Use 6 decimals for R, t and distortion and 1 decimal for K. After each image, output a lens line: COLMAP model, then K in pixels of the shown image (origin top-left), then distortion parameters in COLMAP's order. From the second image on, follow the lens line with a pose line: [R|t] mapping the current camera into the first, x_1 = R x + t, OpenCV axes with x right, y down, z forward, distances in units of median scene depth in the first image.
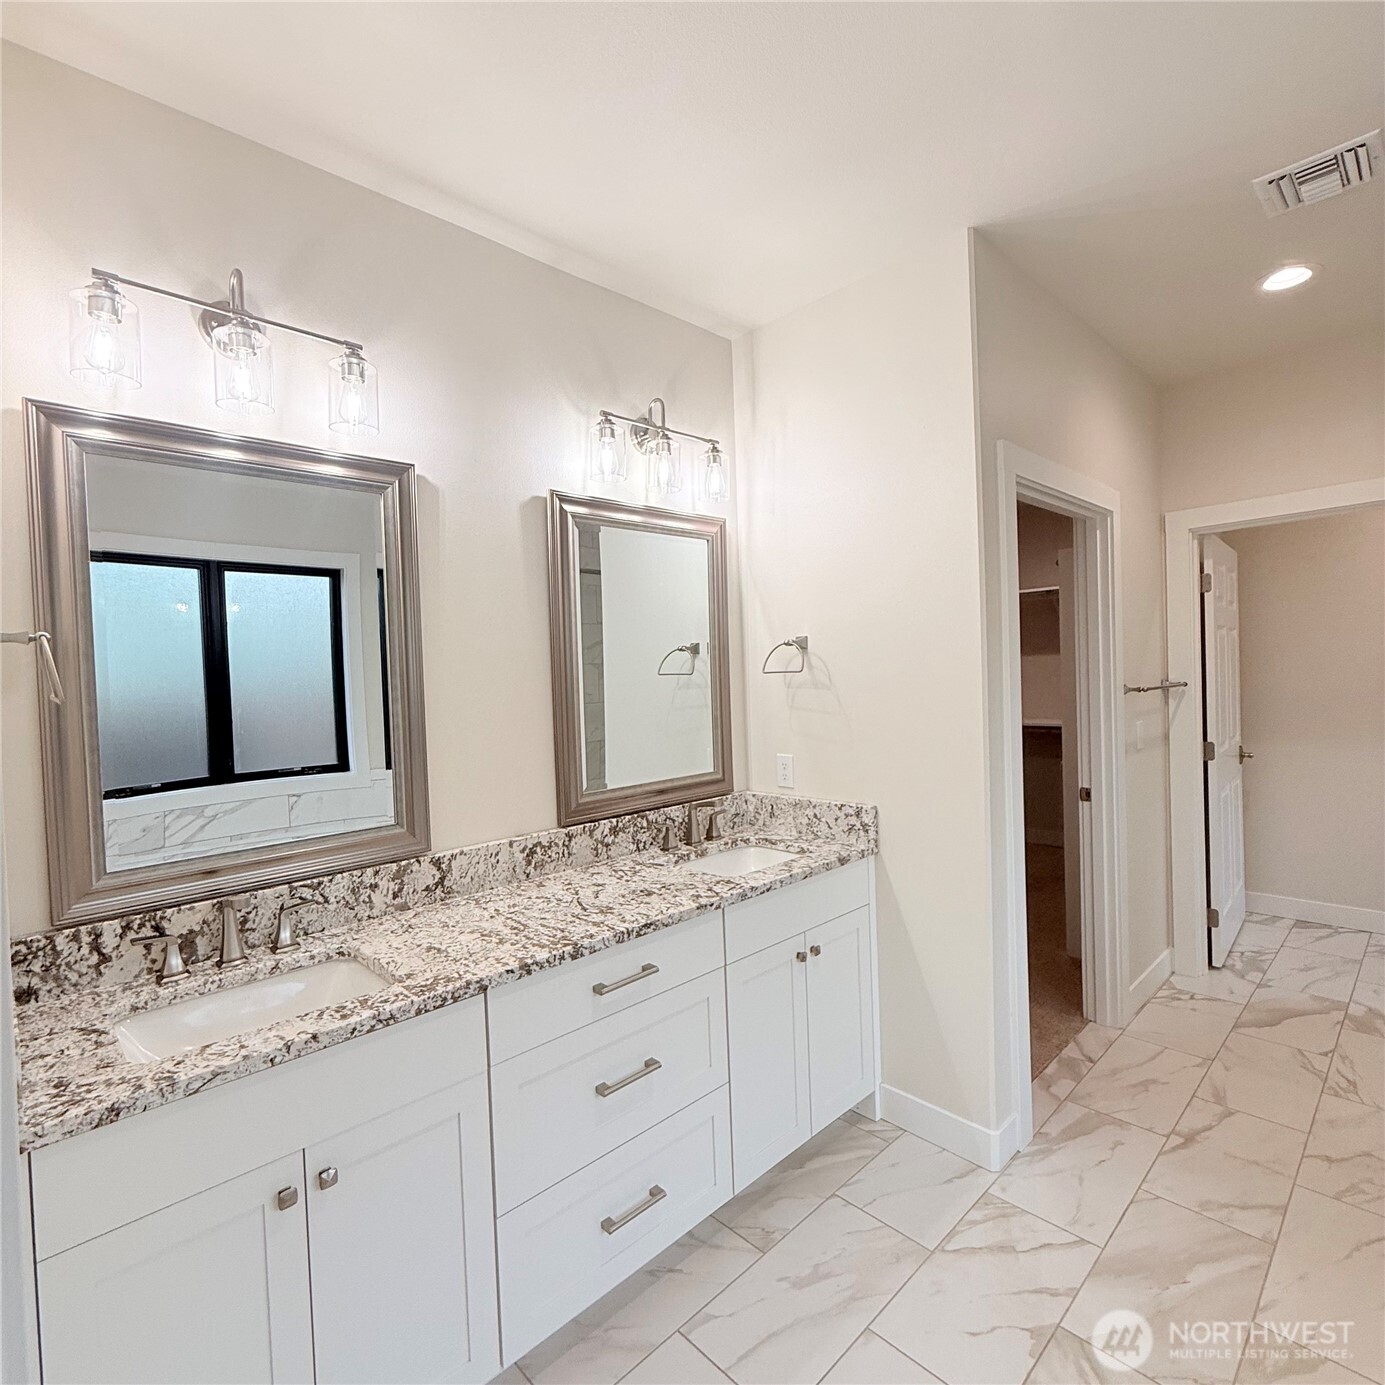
lens RADIAL K [[737.4, 0, 690.5], [0, 737.4, 691.4], [0, 0, 1]] dist [0.002133, -0.000861]
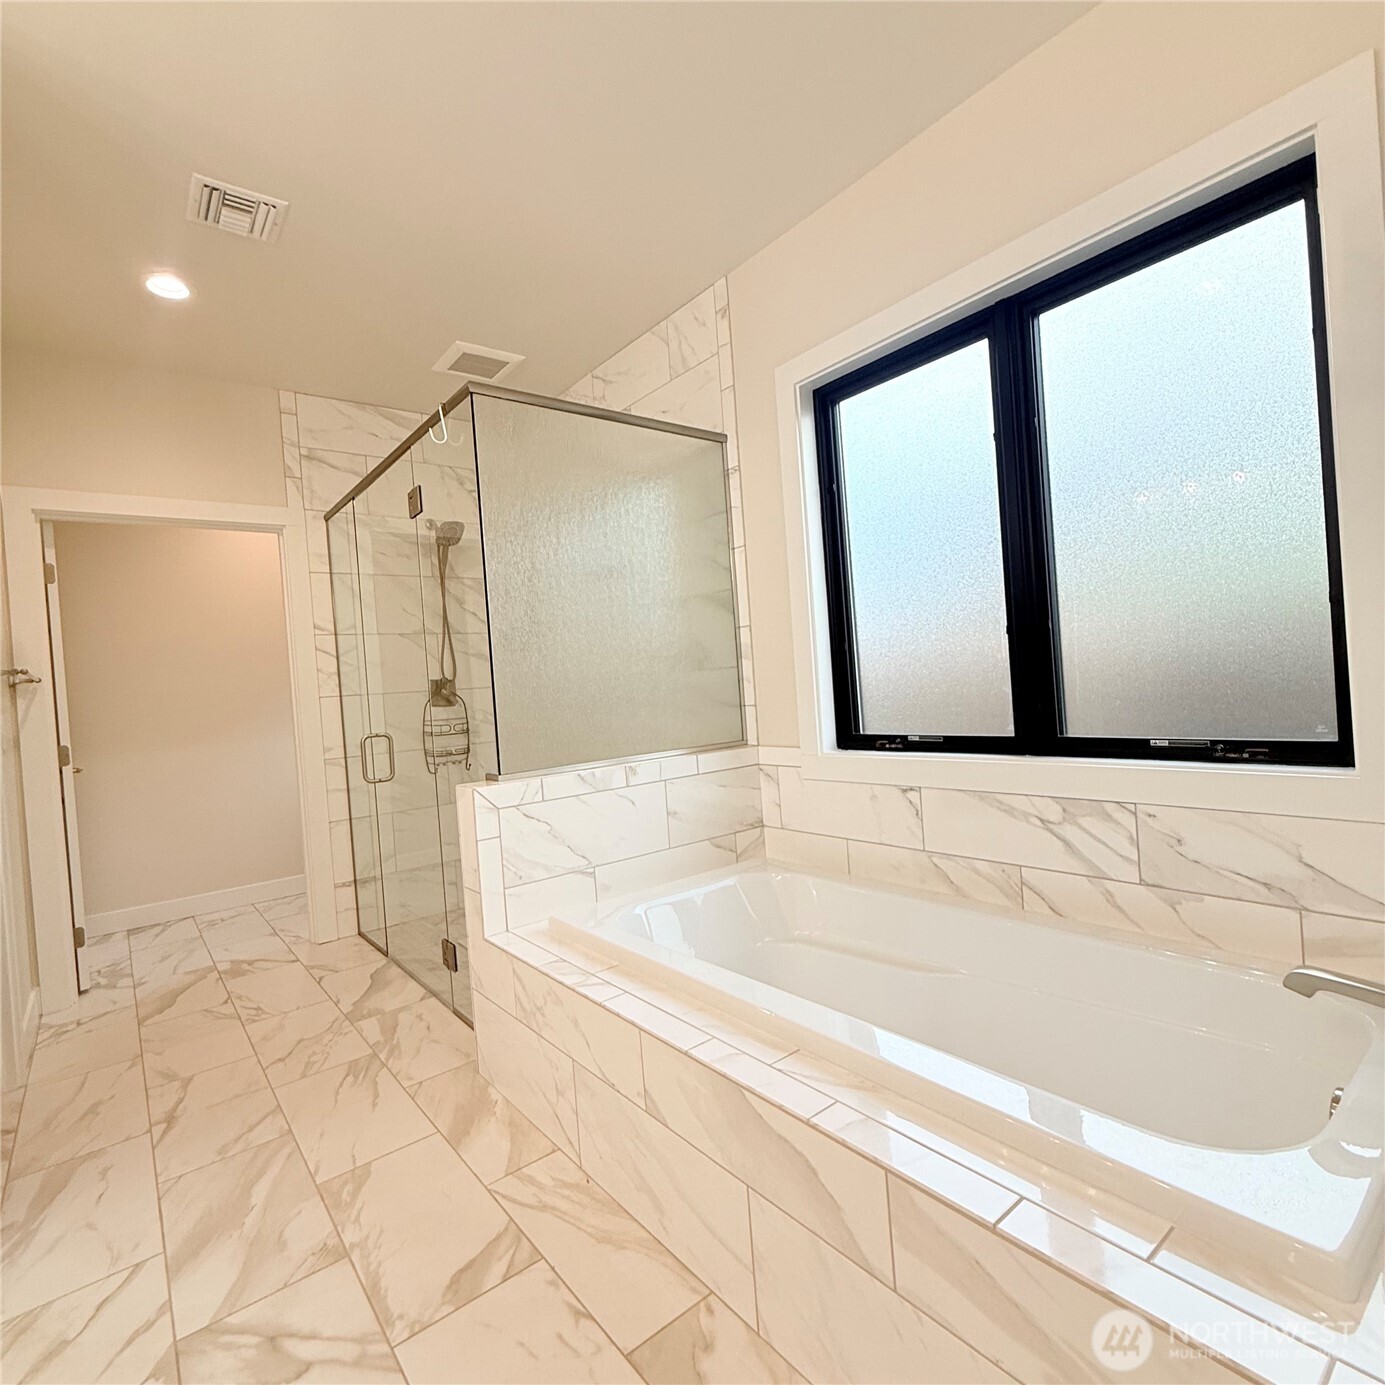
lens RADIAL K [[737.4, 0, 690.5], [0, 737.4, 691.4], [0, 0, 1]] dist [0.002133, -0.000861]
pose [[0.100339, 0.014826, 0.994843, -0.159690], [0.089140, 0.995734, -0.023830, 0.109253], [-0.990952, 0.091071, 0.098589, 0.150852]]
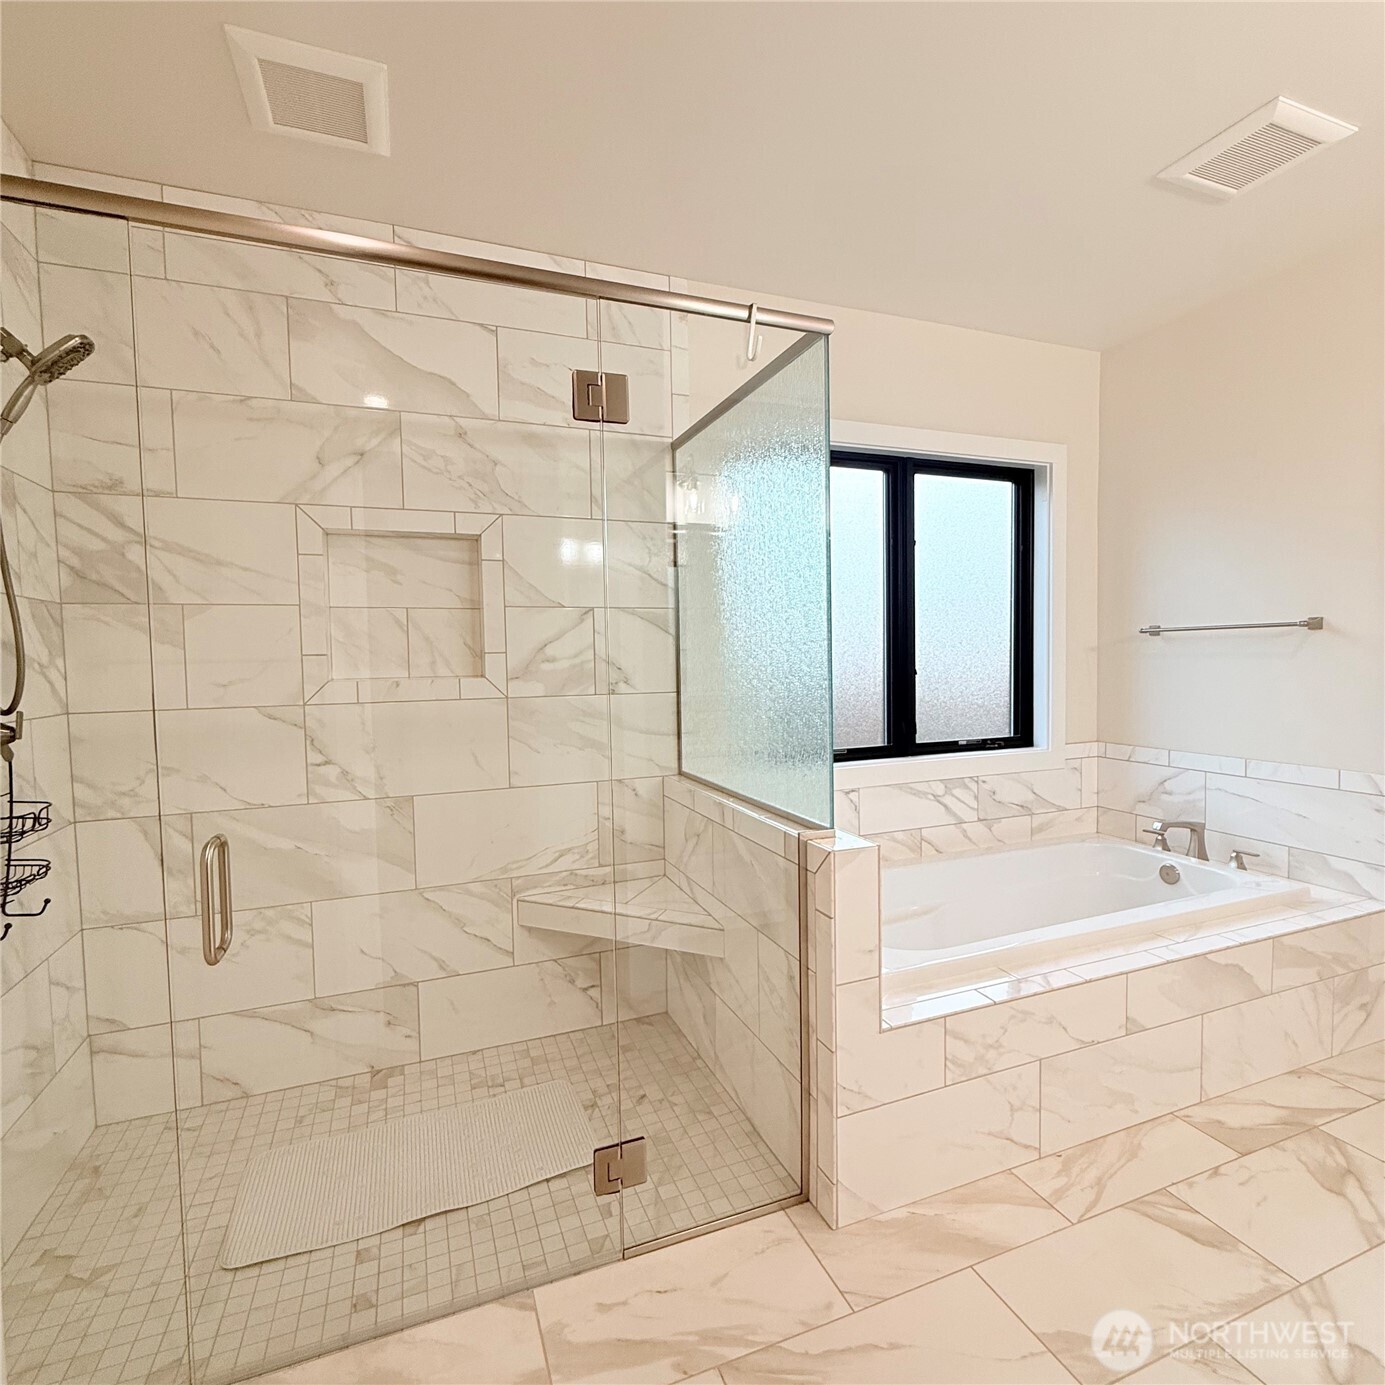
lens RADIAL K [[737.4, 0, 690.5], [0, 737.4, 691.4], [0, 0, 1]] dist [0.002133, -0.000861]
pose [[-0.920688, 0.031715, 0.389008, 0.480166], [0.057870, 0.996769, 0.055698, 0.003144], [-0.385985, 0.073793, -0.919549, 1.062792]]
